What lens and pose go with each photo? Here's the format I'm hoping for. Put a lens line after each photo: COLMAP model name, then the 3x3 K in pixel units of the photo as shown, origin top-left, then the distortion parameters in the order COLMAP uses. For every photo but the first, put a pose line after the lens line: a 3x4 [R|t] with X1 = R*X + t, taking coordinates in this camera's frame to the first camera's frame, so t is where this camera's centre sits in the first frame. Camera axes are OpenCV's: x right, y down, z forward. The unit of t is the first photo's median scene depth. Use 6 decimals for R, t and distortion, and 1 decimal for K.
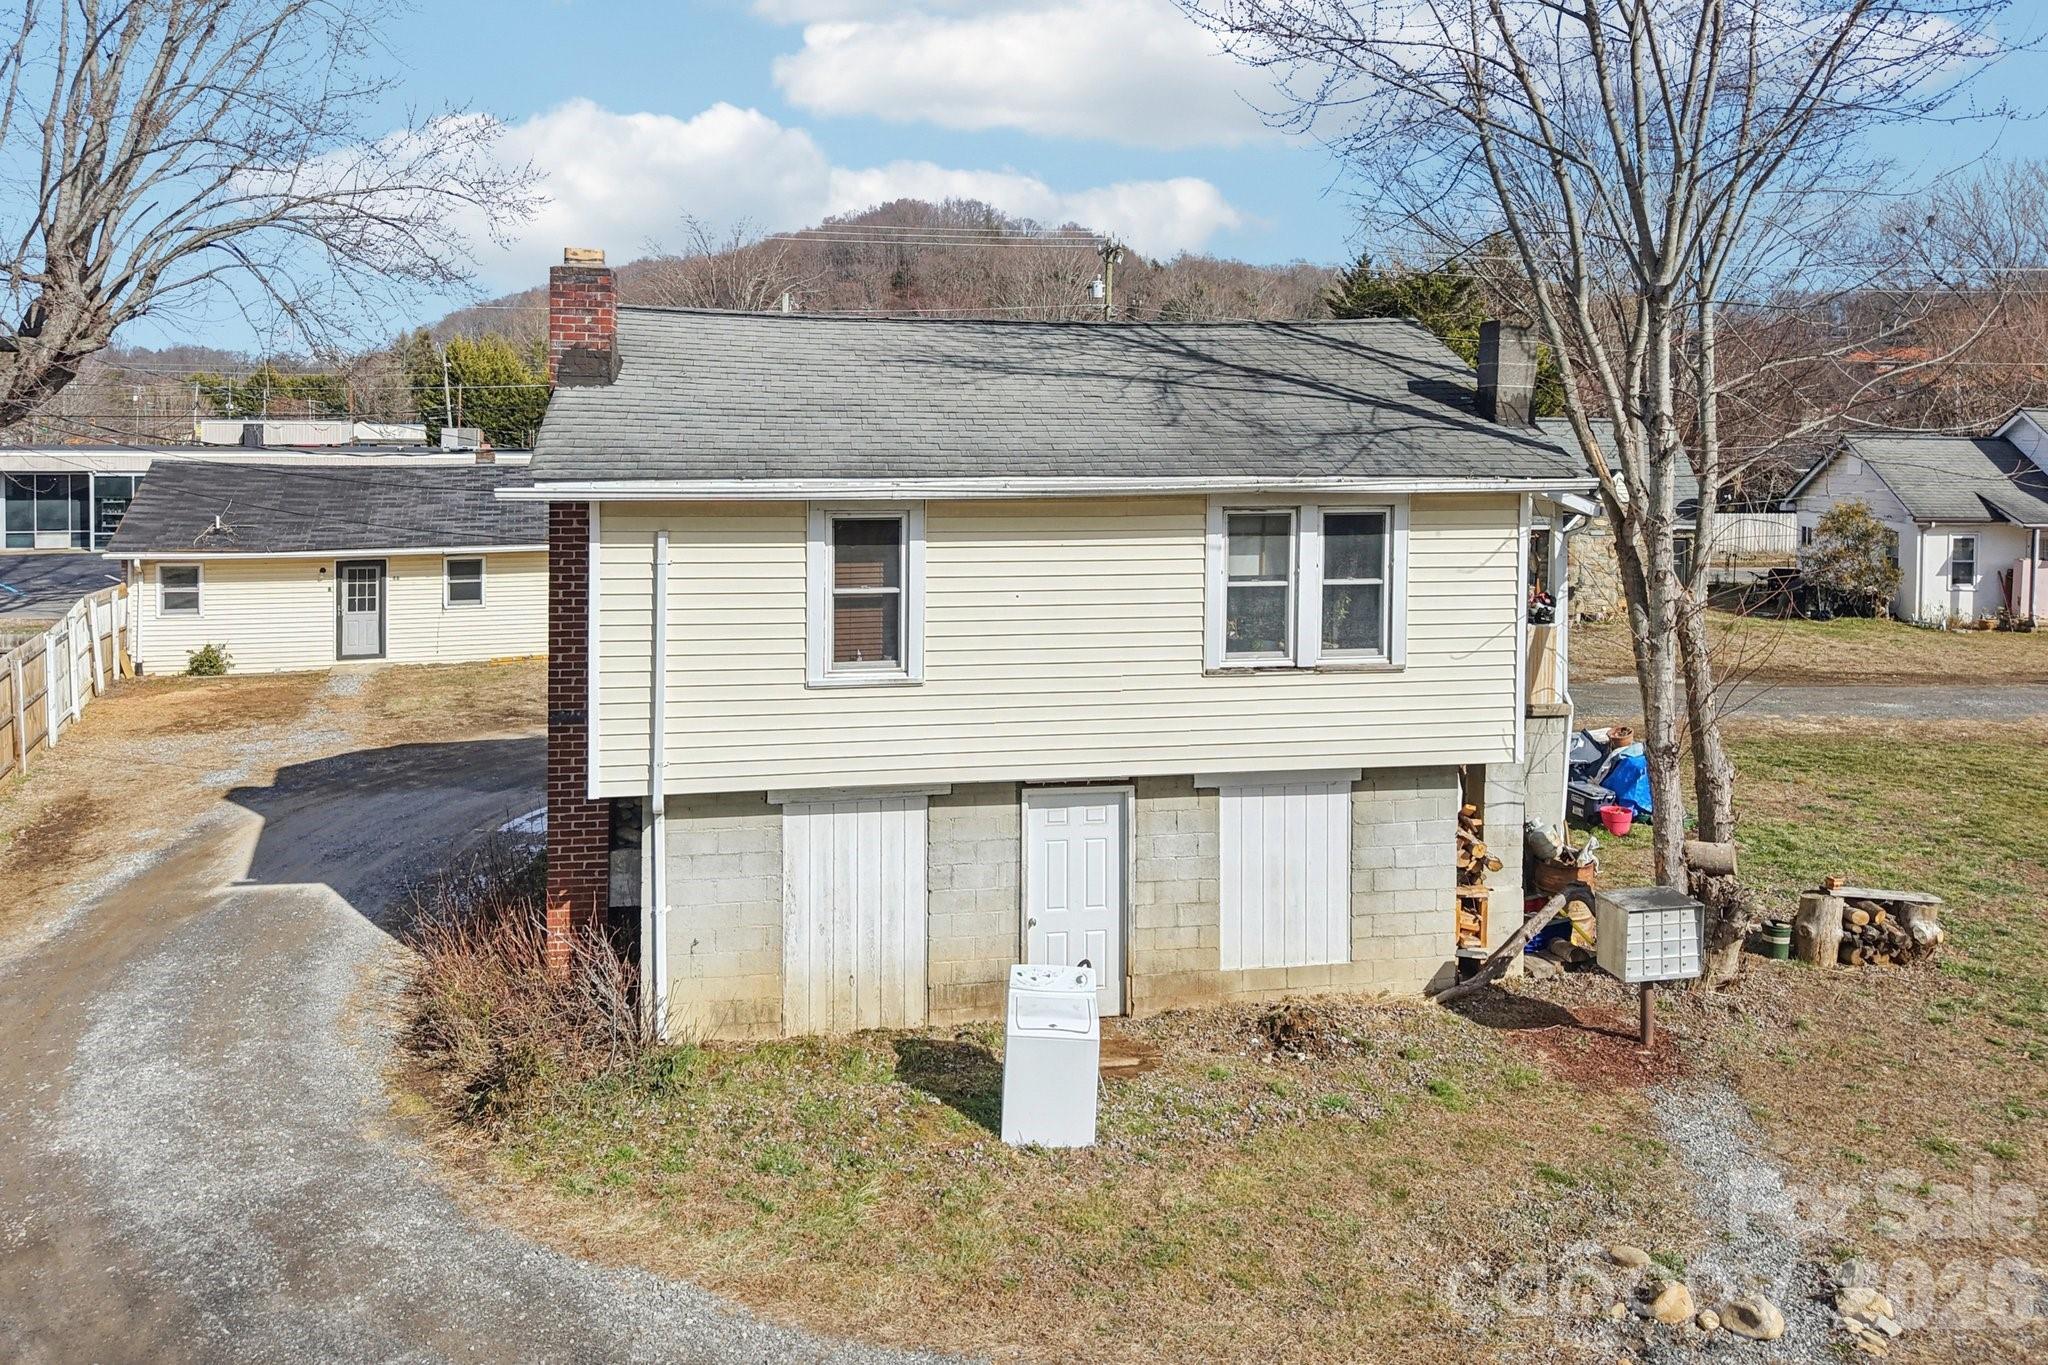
lens RADIAL K [[1485.8, 0, 1025.8], [0, 1485.8, 461.2], [0, 0, 1]] dist [0.032102, -0.032140]
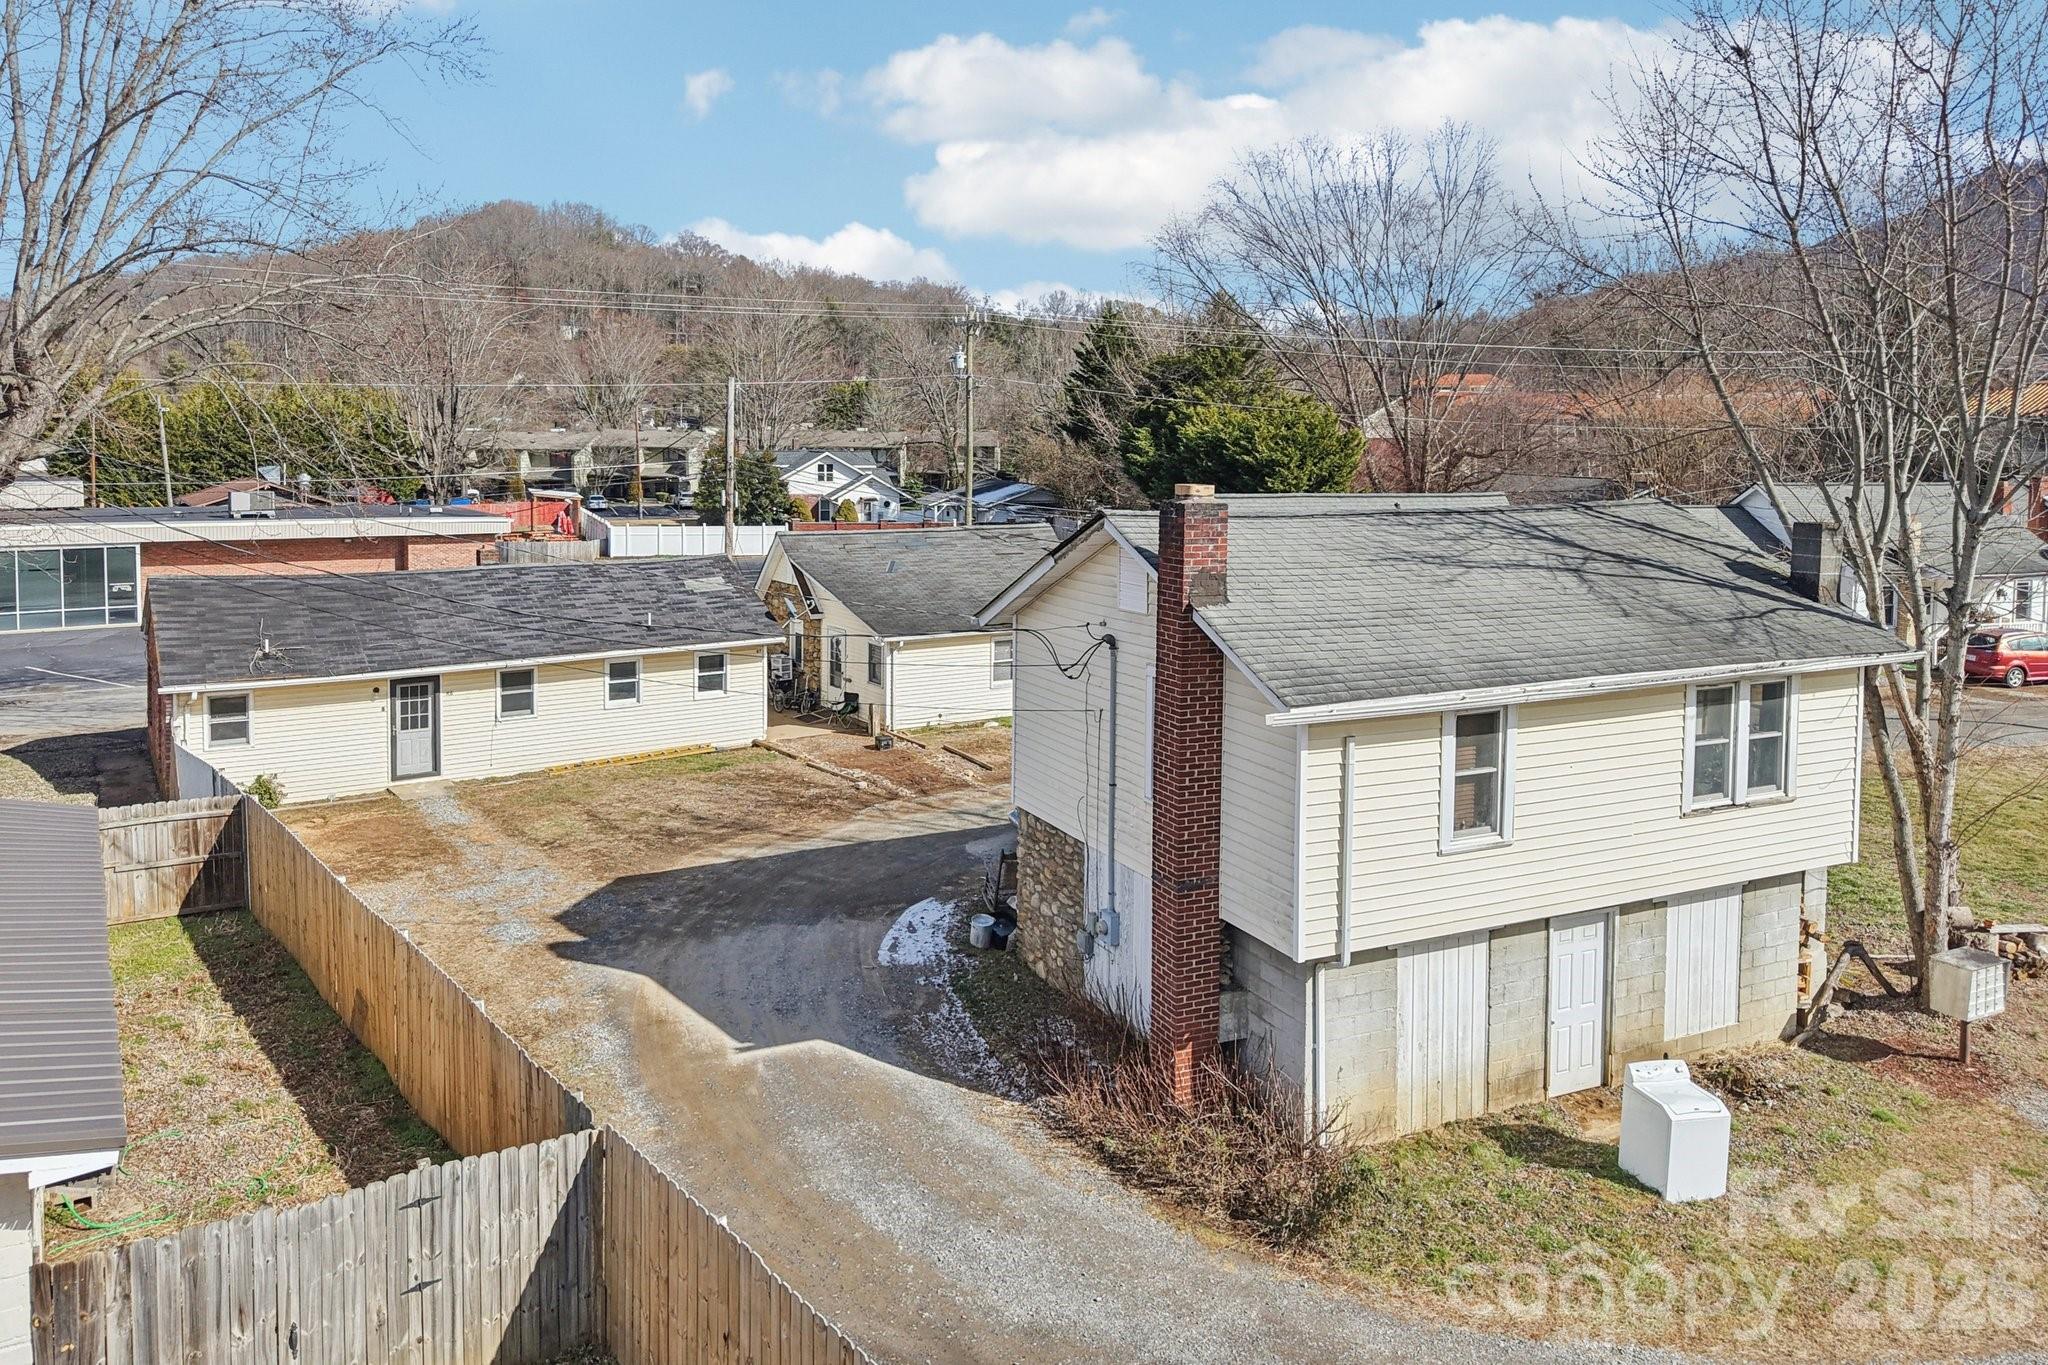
lens RADIAL K [[1441.3, 0, 1113.8], [0, 1441.3, 525.2], [0, 0, 1]] dist [0.010364, -0.002430]
pose [[0.963015, -0.012956, 0.269137, -0.657739], [0.005982, 0.999625, 0.026716, -0.138660], [-0.269383, -0.024118, 0.962731, -0.058003]]
